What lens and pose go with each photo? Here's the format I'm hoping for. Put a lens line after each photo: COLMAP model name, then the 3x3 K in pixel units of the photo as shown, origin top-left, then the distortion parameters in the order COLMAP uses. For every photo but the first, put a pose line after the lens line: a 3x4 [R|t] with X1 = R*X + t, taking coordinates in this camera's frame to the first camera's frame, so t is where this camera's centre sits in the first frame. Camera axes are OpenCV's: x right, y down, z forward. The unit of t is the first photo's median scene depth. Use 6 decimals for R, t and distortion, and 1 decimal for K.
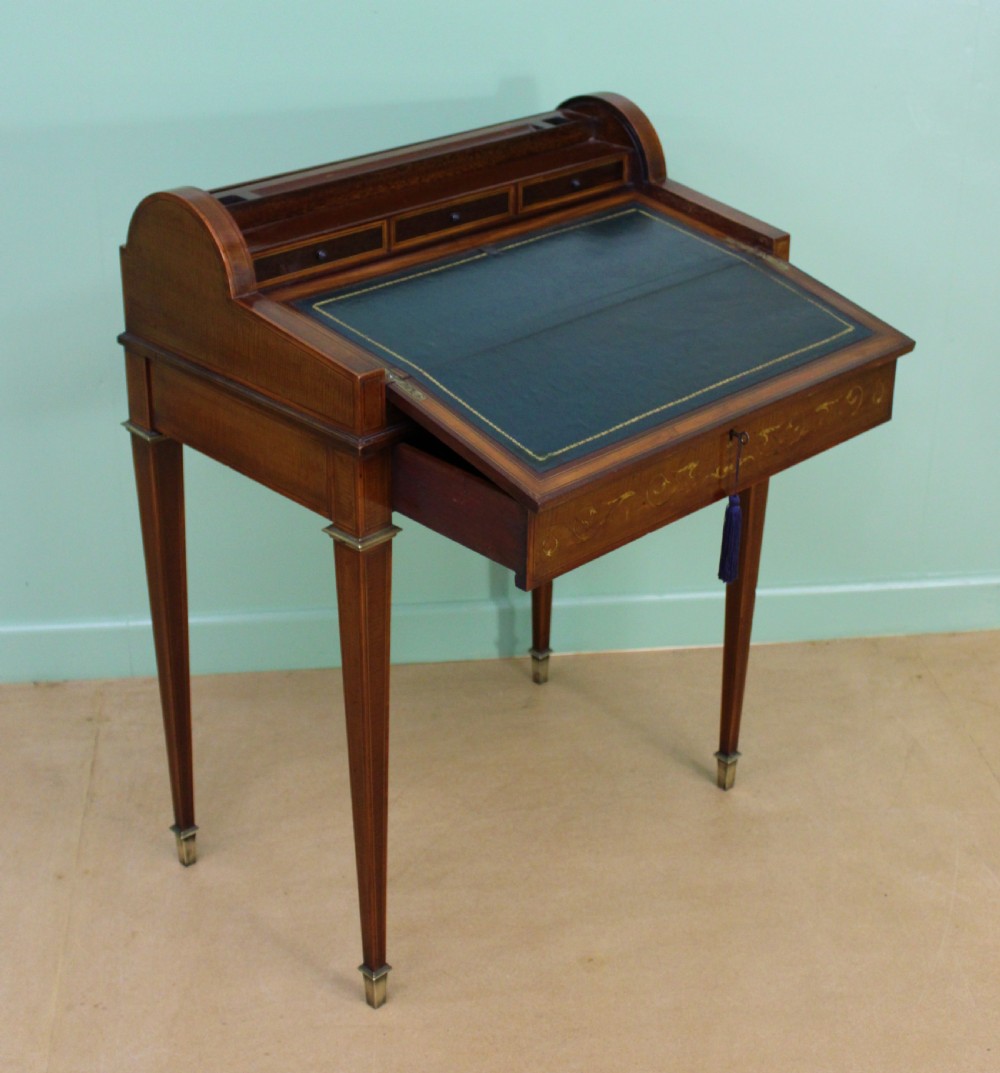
lens RADIAL K [[1808.7, 0, 513.1], [0, 1808.7, 508.6], [0, 0, 1]] dist [-0.116211, 0.000000]
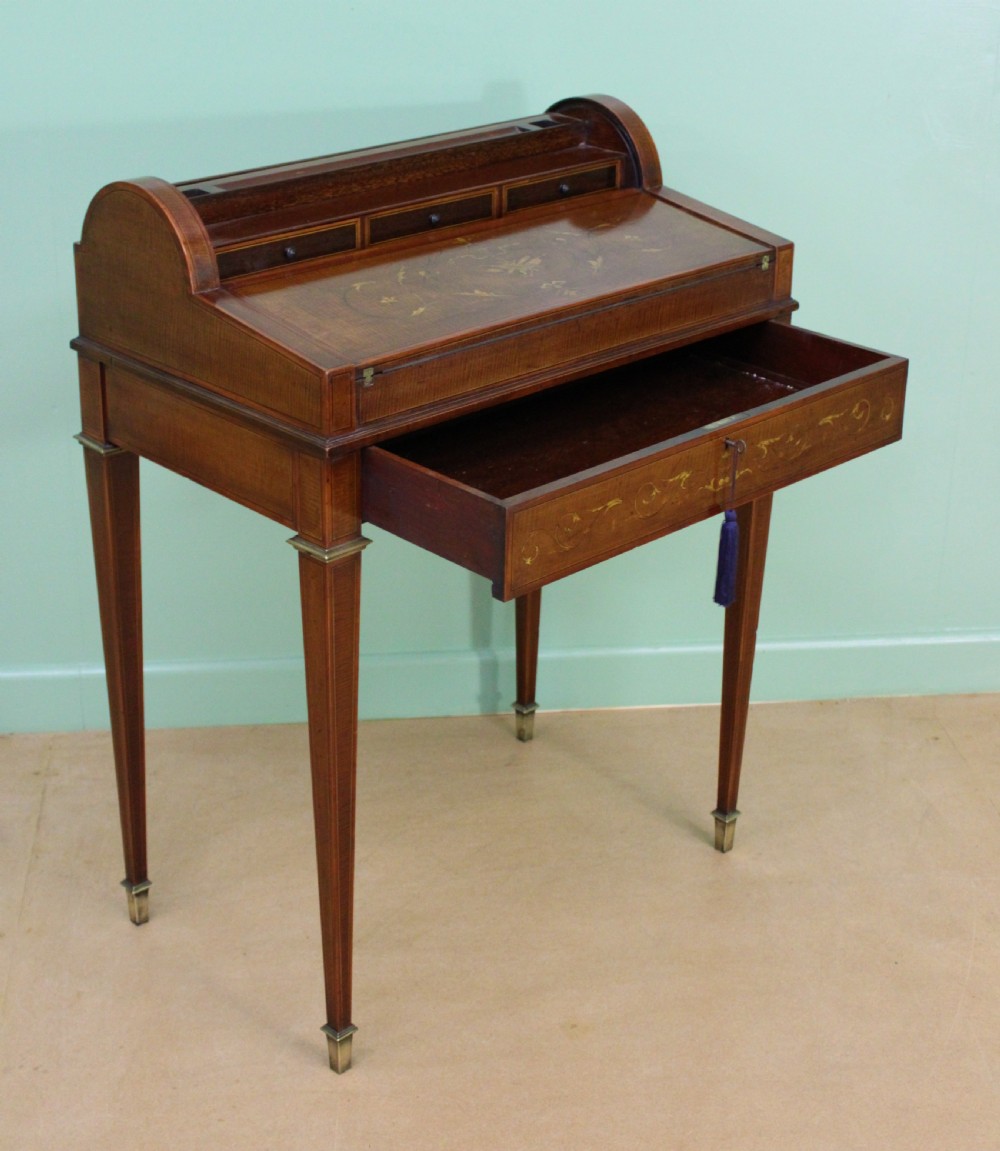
lens RADIAL K [[1965.2, 0, 497.5], [0, 1965.2, 565.8], [0, 0, 1]] dist [-0.096688, 0.000000]
pose [[0.999950, 0.008320, -0.005462, 0.007879], [-0.008462, 0.999615, -0.026431, 0.045215], [0.005240, 0.026476, 0.999636, -0.009168]]
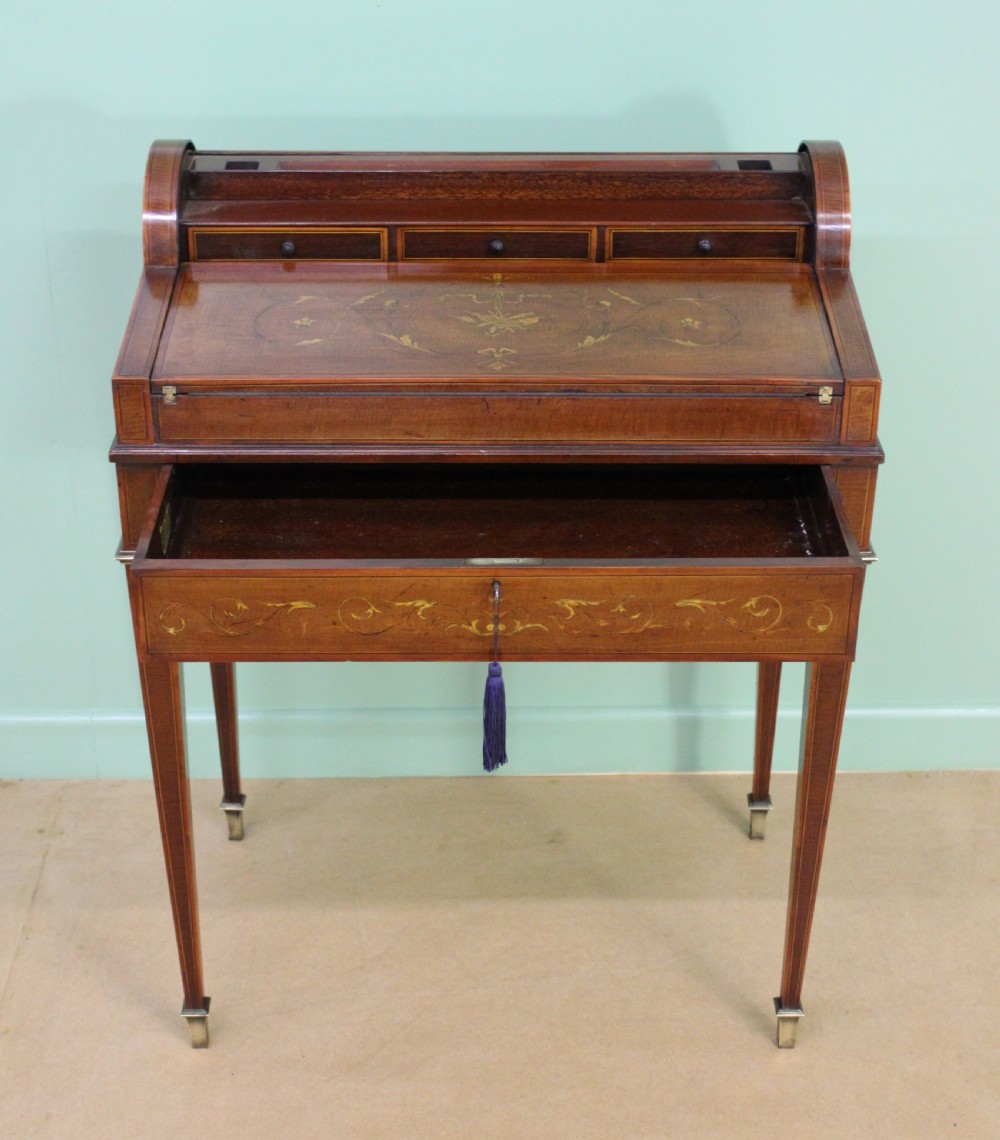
lens RADIAL K [[1969.1, 0, 499.1], [0, 1969.1, 589.2], [0, 0, 1]] dist [-0.052520, 0.000000]
pose [[0.715840, 0.342967, -0.608233, 0.588546], [-0.304626, 0.937189, 0.169938, -0.170271], [0.628312, 0.063636, 0.775354, 0.304992]]
